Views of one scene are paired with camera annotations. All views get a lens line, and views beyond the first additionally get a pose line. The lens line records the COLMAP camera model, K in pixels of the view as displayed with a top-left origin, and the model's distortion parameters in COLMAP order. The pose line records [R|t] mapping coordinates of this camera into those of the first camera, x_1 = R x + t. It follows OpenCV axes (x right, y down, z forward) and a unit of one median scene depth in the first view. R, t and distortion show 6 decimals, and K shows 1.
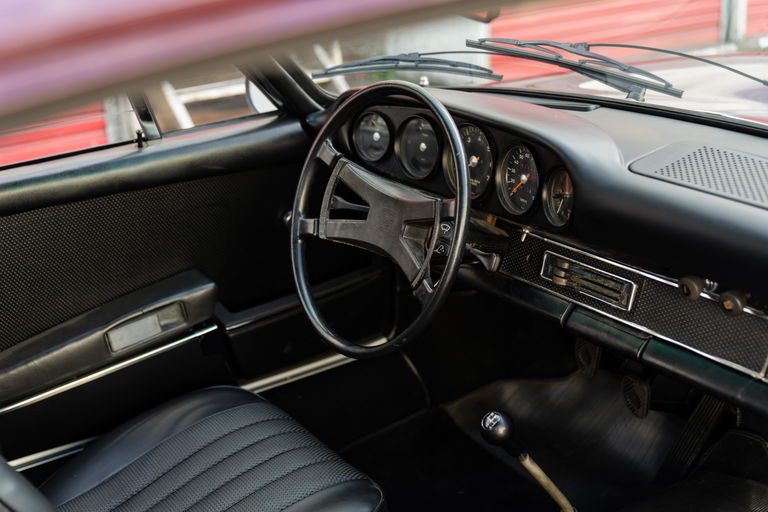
lens RADIAL K [[991.4, 0, 363.9], [0, 991.4, 256.0], [0, 0, 1]] dist [-0.003165, -0.006853]
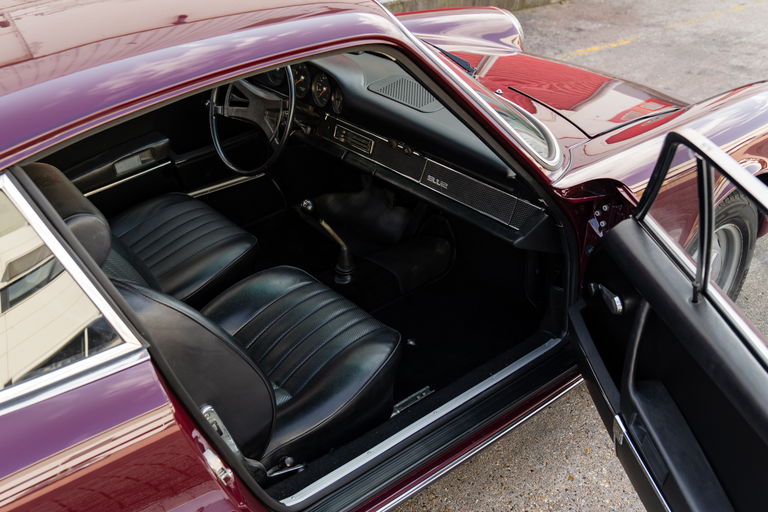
lens RADIAL K [[835.0, 0, 384.0], [0, 835.0, 256.0], [0, 0, 1]] dist [0.012847, 0.017751]
pose [[0.990421, -0.008983, 0.137791, 0.039911], [-0.013627, 0.986652, 0.162270, -0.018637], [-0.137410, -0.162593, 0.977078, -0.749308]]
